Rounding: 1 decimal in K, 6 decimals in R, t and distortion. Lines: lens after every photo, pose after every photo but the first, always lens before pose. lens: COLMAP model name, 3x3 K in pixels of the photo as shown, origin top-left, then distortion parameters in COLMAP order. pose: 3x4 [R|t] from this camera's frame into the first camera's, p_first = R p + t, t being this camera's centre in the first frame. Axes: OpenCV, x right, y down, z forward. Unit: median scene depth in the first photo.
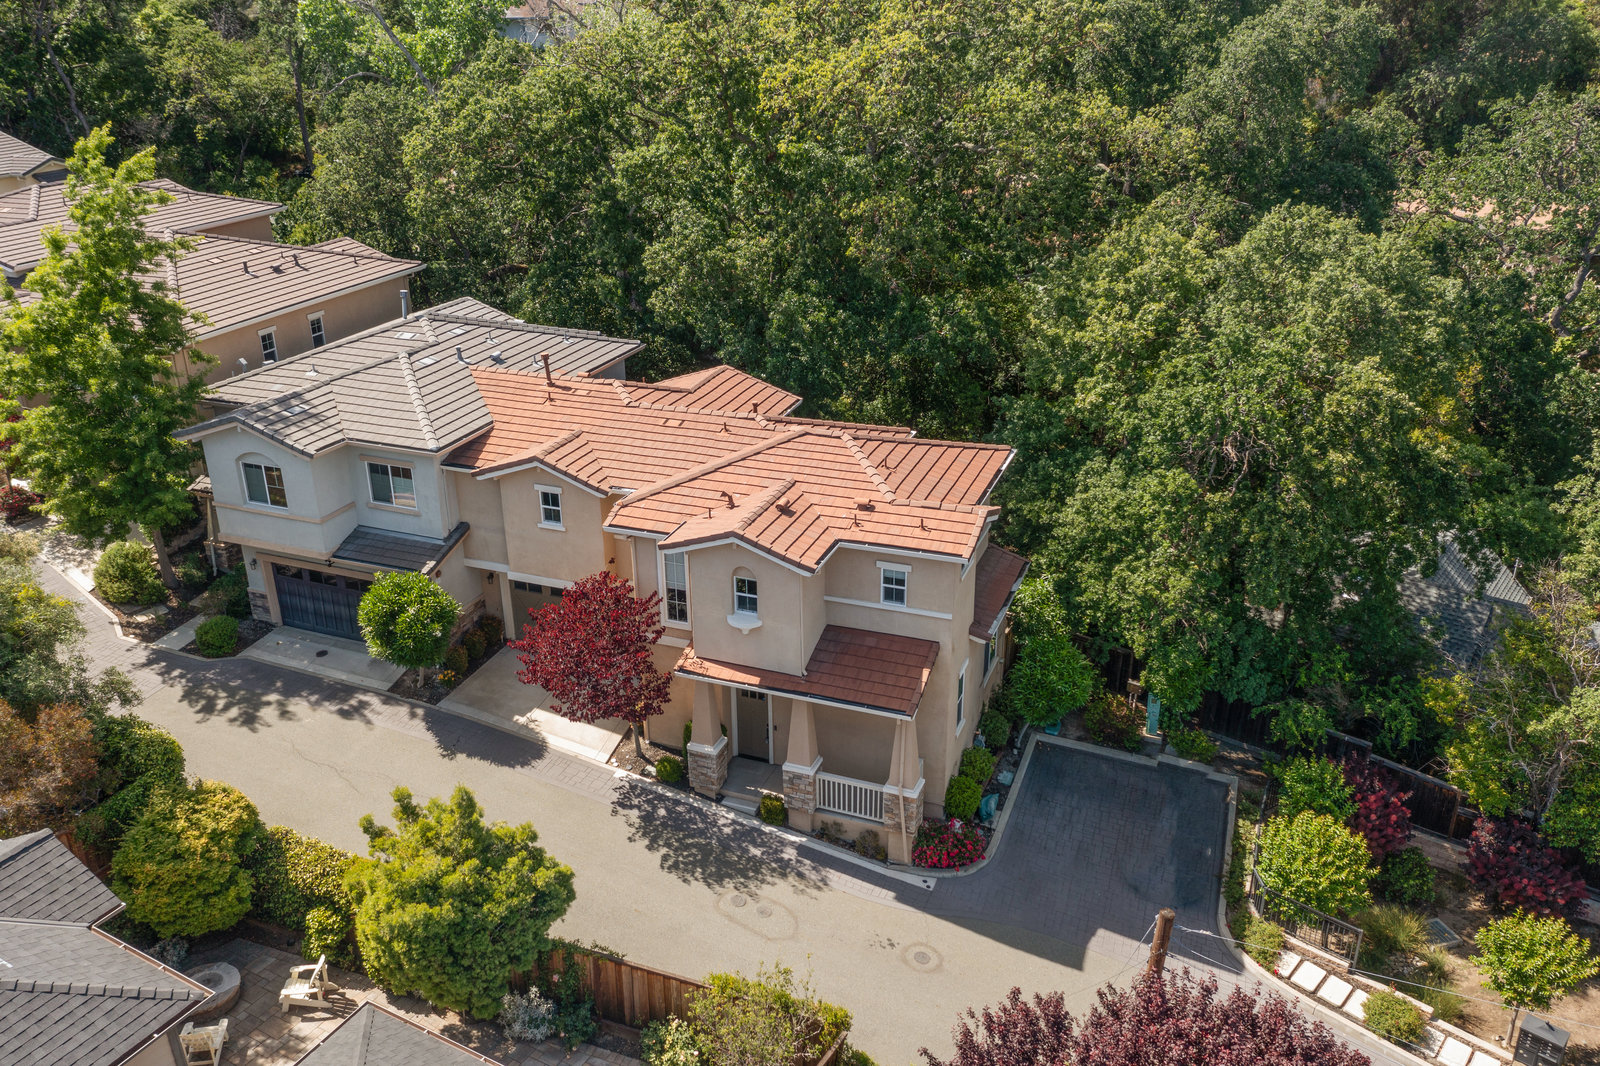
lens RADIAL K [[1247.6, 0, 805.9], [0, 1247.6, 528.3], [0, 0, 1]] dist [-0.007062, -0.000872]
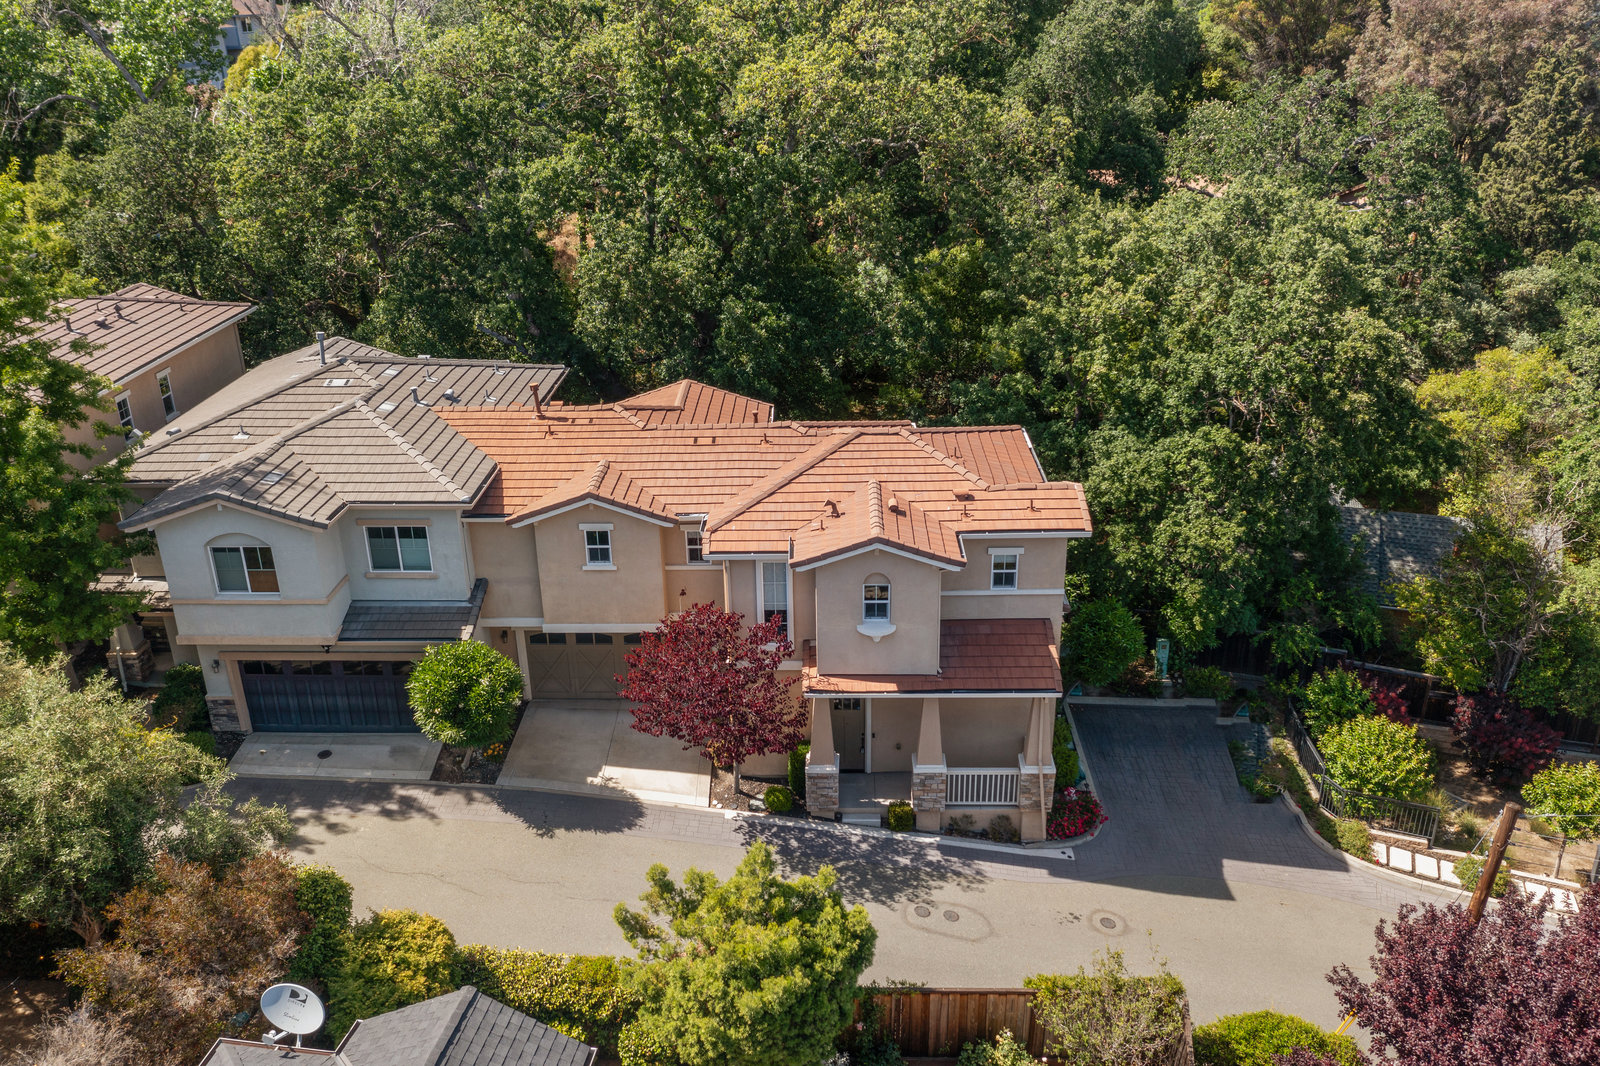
lens RADIAL K [[1242.2, 0, 800.0], [0, 1242.2, 533.0], [0, 0, 1]] dist [-0.006985, 0.000628]
pose [[0.942110, -0.138925, 0.305170, -0.359095], [0.140473, 0.989939, 0.016995, -0.022369], [-0.304460, 0.026857, 0.952146, 0.084861]]
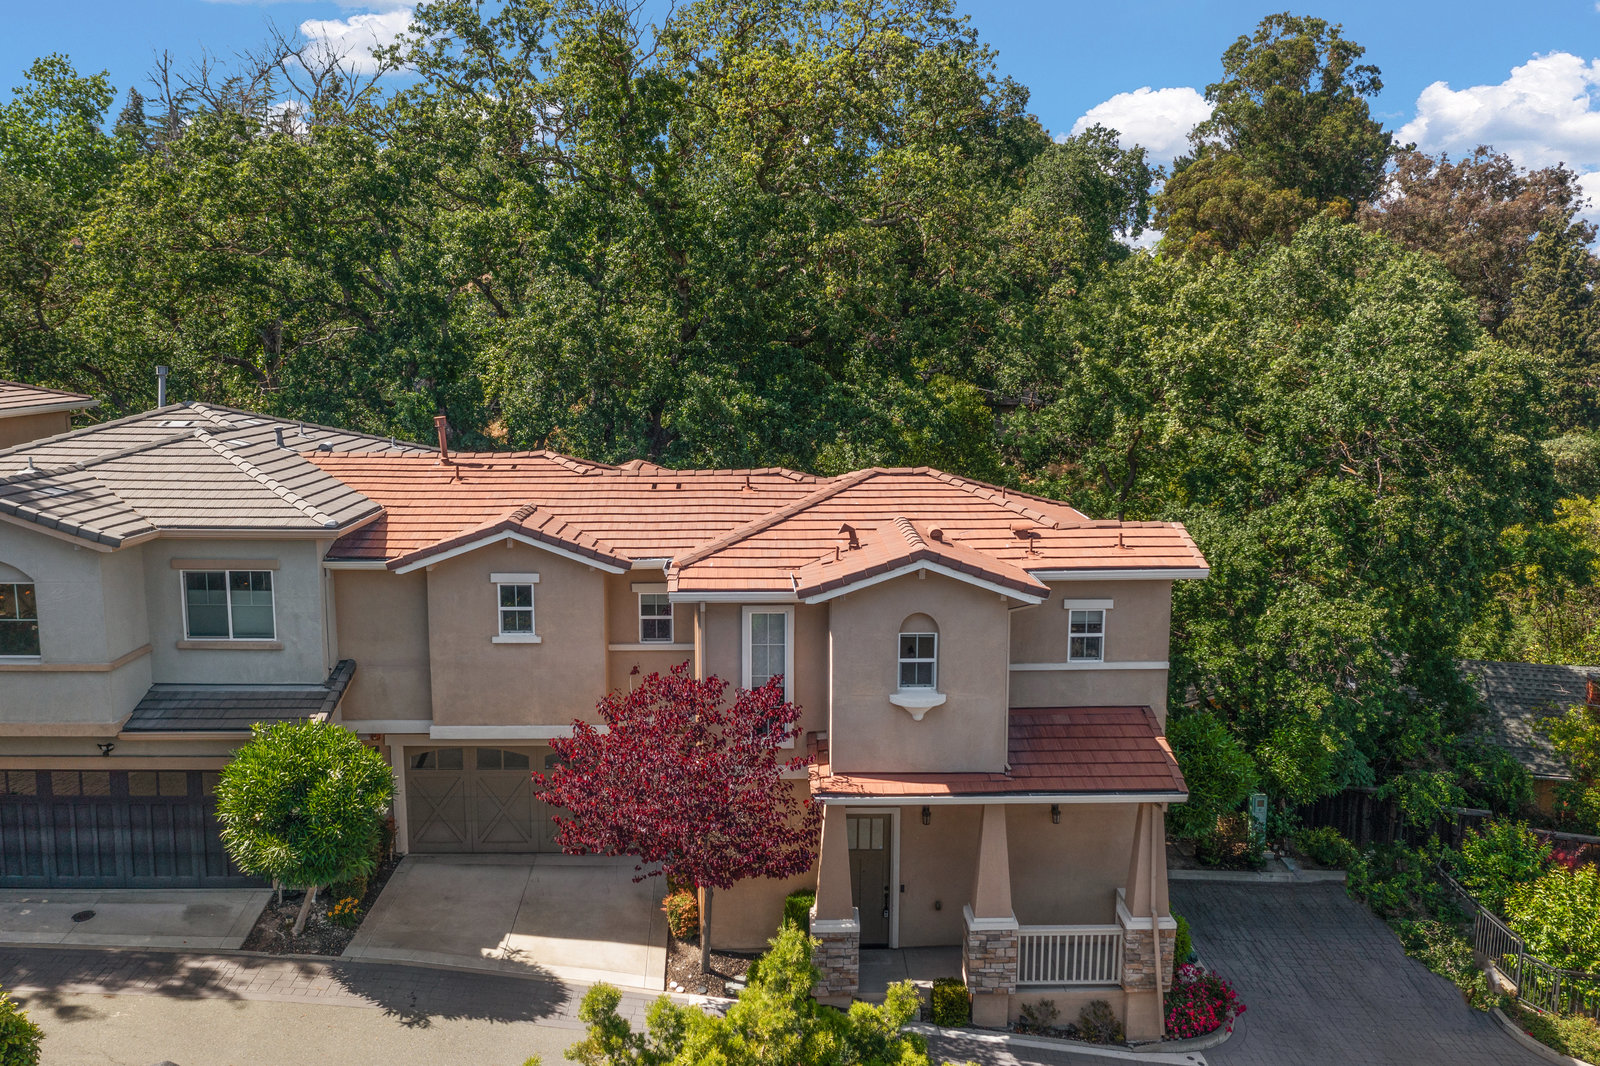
lens RADIAL K [[1273.7, 0, 798.7], [0, 1273.7, 540.6], [0, 0, 1]] dist [-0.009669, -0.002004]
pose [[0.922519, -0.050305, 0.382658, -0.337375], [0.142419, 0.965868, -0.216369, 0.120370], [-0.358713, 0.254103, 0.898196, 0.351982]]
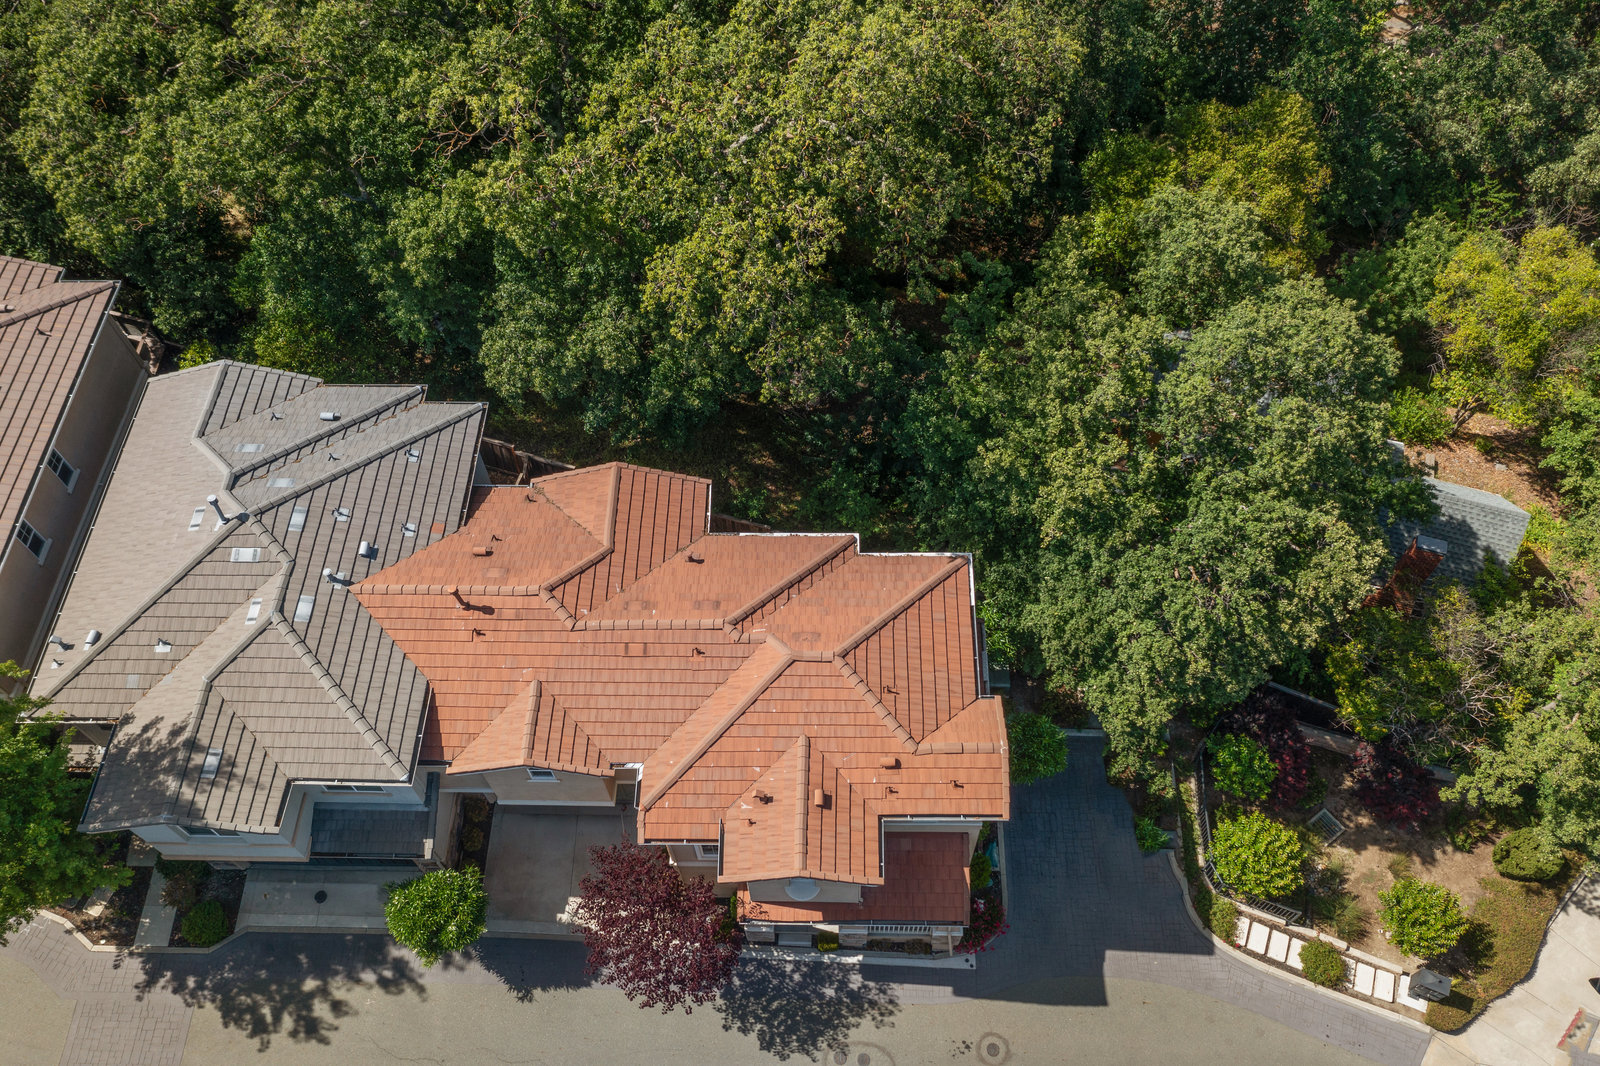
lens RADIAL K [[1242.2, 0, 800.0], [0, 1242.2, 533.0], [0, 0, 1]] dist [-0.006985, 0.000628]
pose [[0.941118, -0.291016, 0.172066, -0.133617], [0.148548, 0.813143, 0.562789, -0.704638], [-0.303695, -0.504091, 0.808494, 0.272644]]
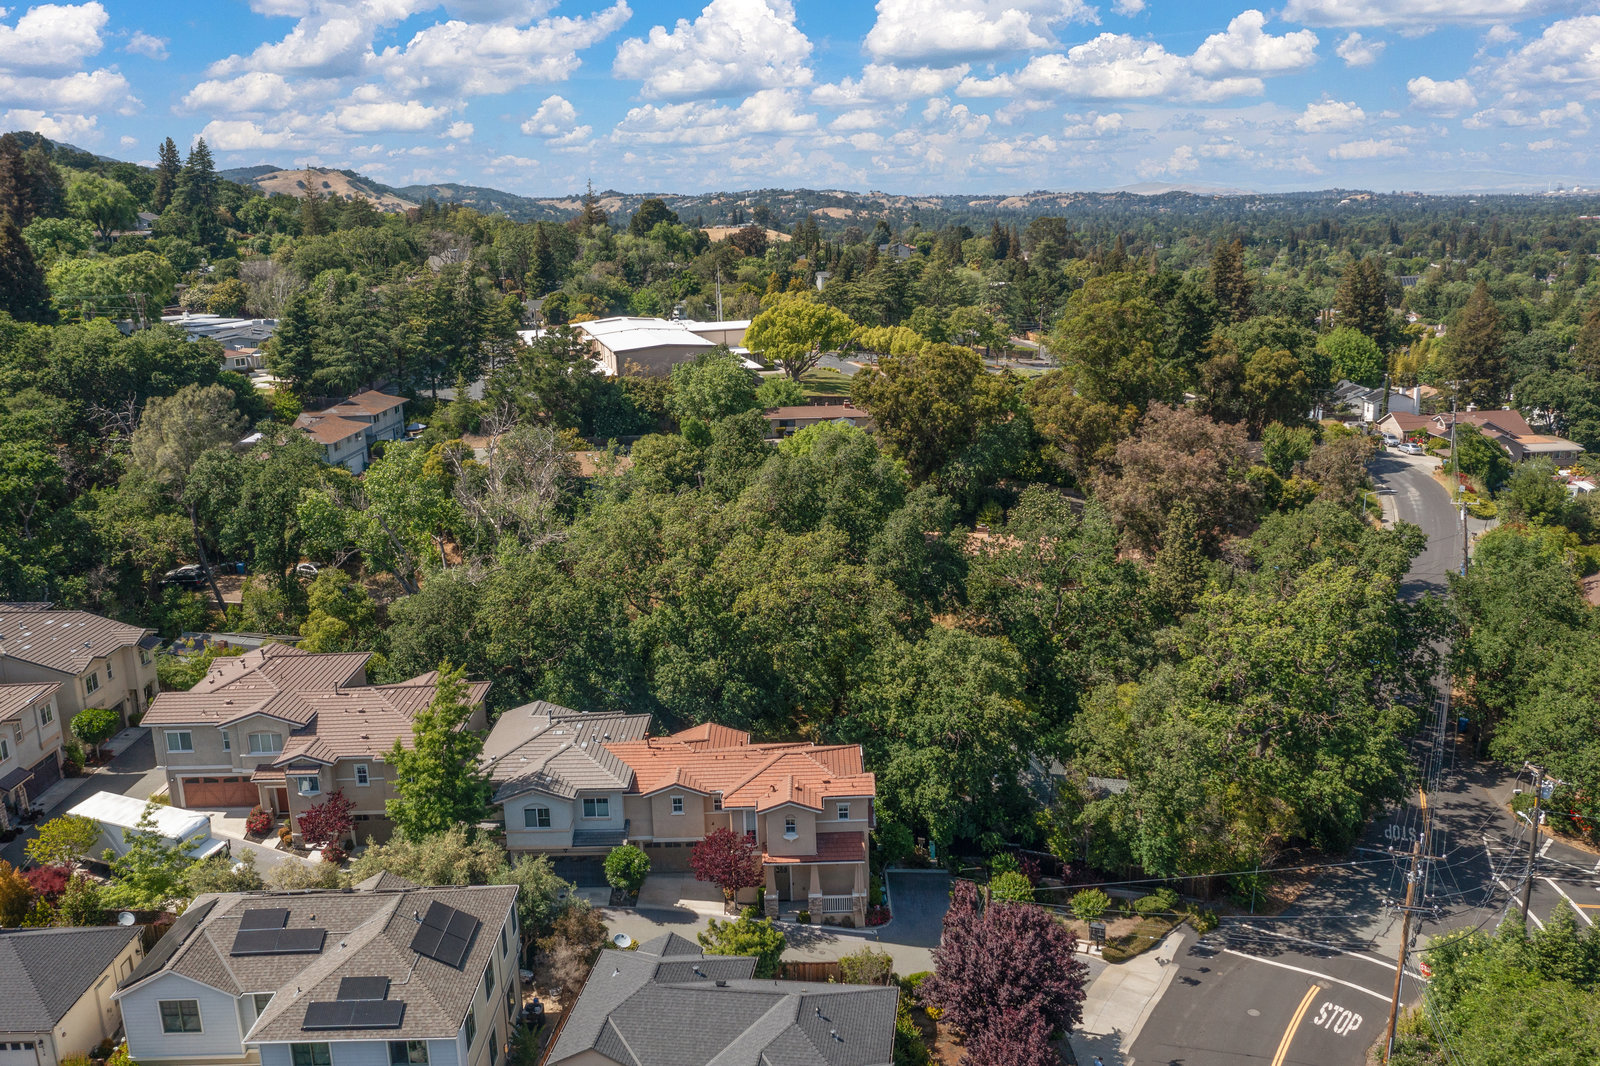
lens RADIAL K [[1305.9, 0, 800.7], [0, 1305.9, 514.8], [0, 0, 1]] dist [-0.004753, -0.000932]
pose [[0.934873, -0.098888, 0.340930, -0.779623], [0.159957, 0.974735, -0.155899, -0.129231], [-0.316900, 0.200280, 0.927072, -1.404394]]
